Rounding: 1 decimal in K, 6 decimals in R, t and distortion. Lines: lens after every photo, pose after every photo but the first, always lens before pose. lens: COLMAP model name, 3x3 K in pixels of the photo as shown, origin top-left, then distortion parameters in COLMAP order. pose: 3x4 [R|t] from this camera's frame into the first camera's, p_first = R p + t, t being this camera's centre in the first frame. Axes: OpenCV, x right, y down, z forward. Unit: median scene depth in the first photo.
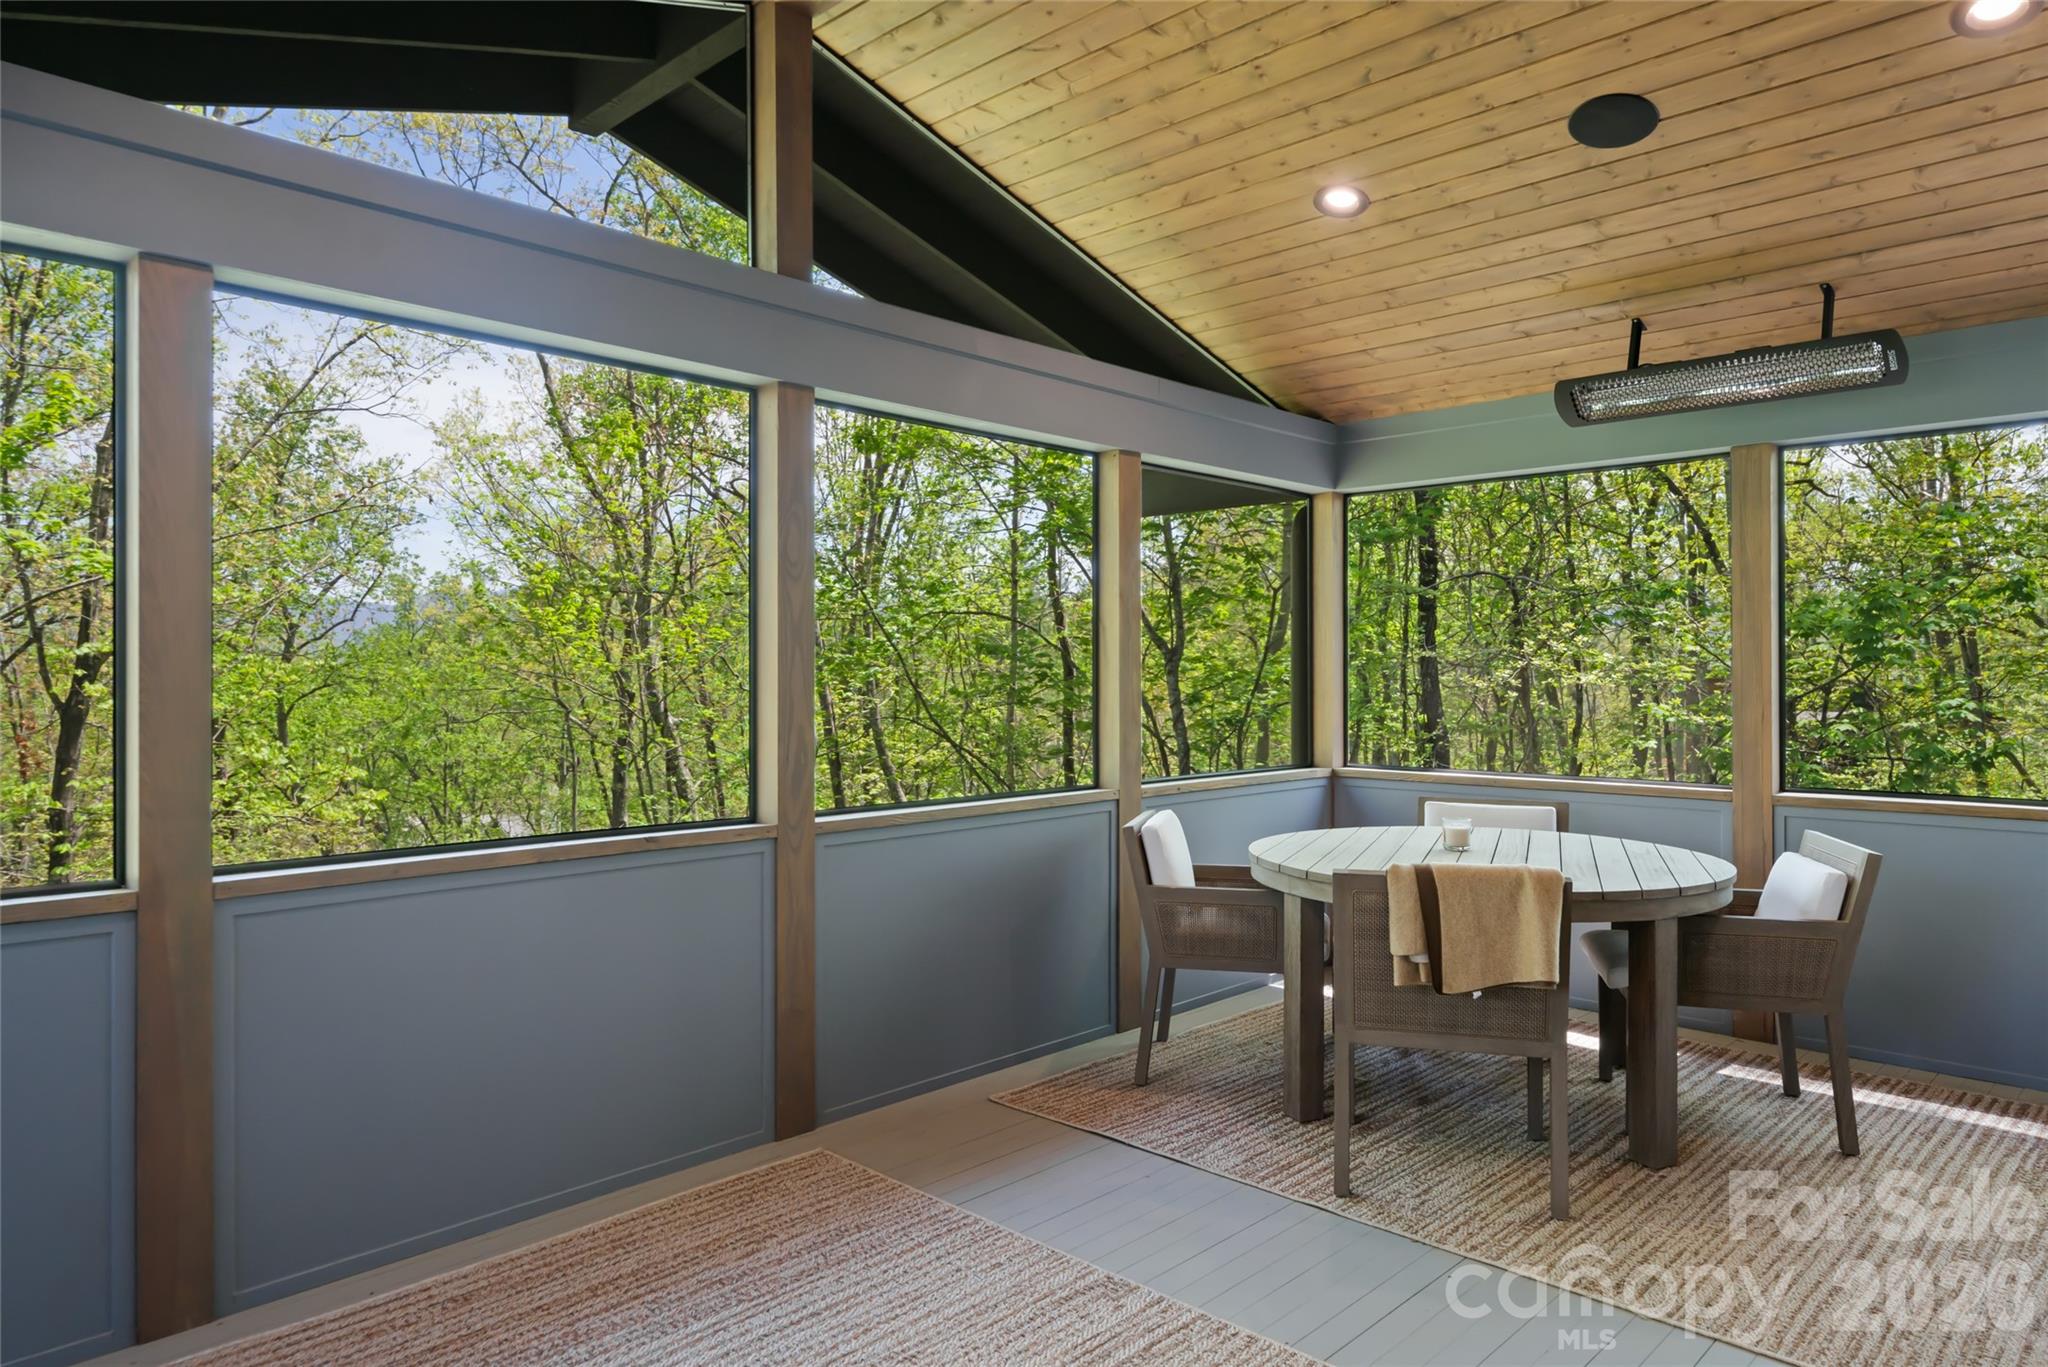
lens RADIAL K [[1313.1, 0, 1028.8], [0, 1313.1, 668.8], [0, 0, 1]] dist [-0.001936, -0.005665]
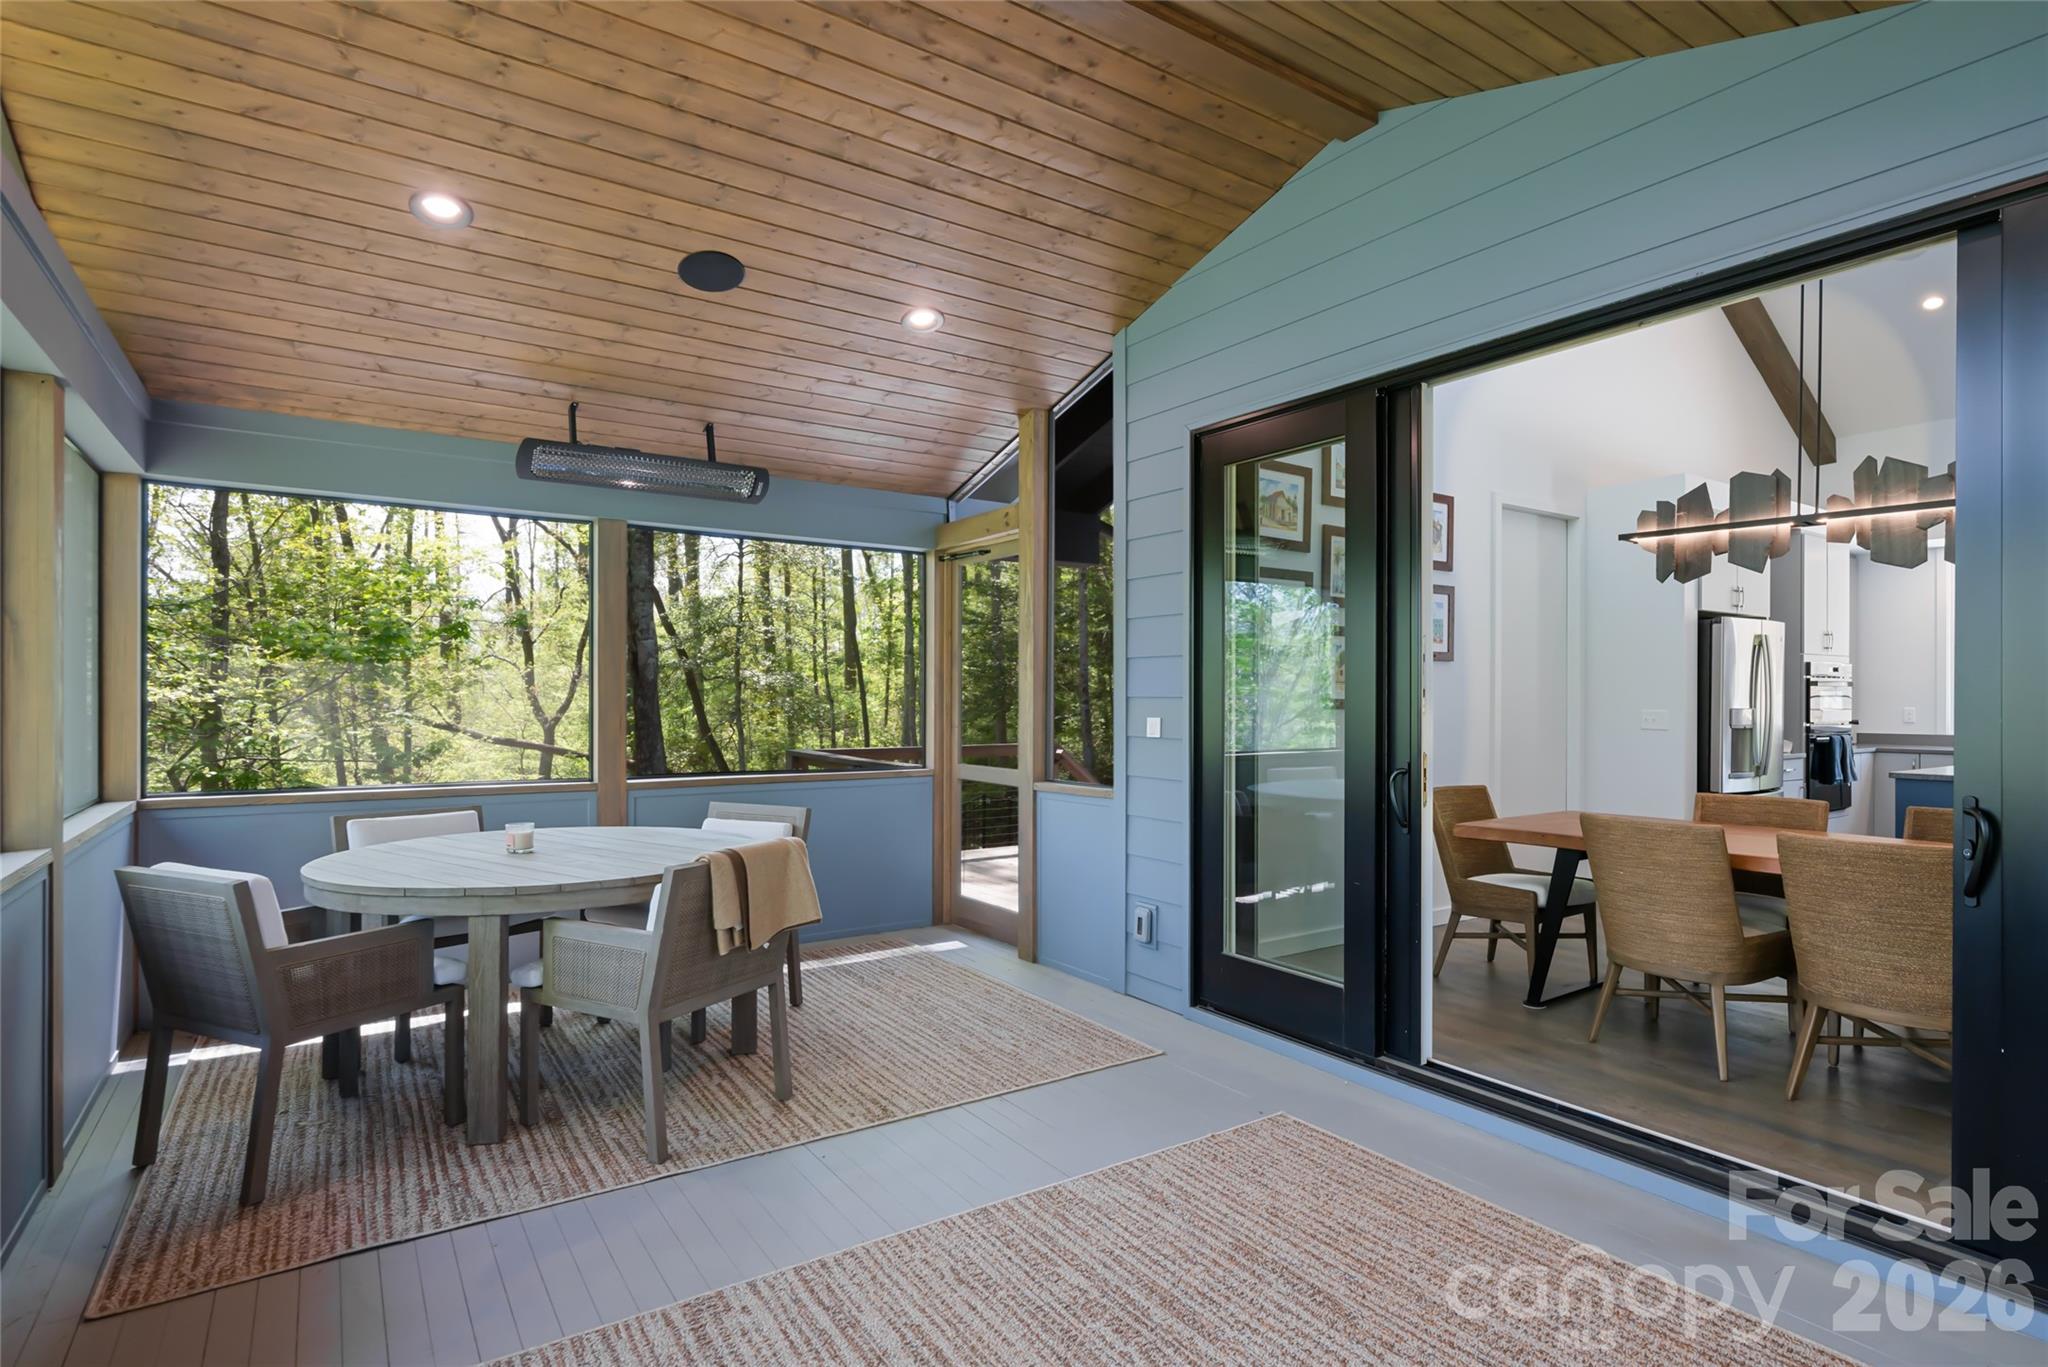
lens RADIAL K [[1021.1, 0, 1102.0], [0, 1021.1, 685.0], [0, 0, 1]] dist [-0.005649, -0.001544]
pose [[0.175956, 0.013199, 0.984310, -0.484316], [-0.009685, 0.999885, -0.011677, 0.005083], [-0.984350, -0.007479, 0.176063, 0.429757]]
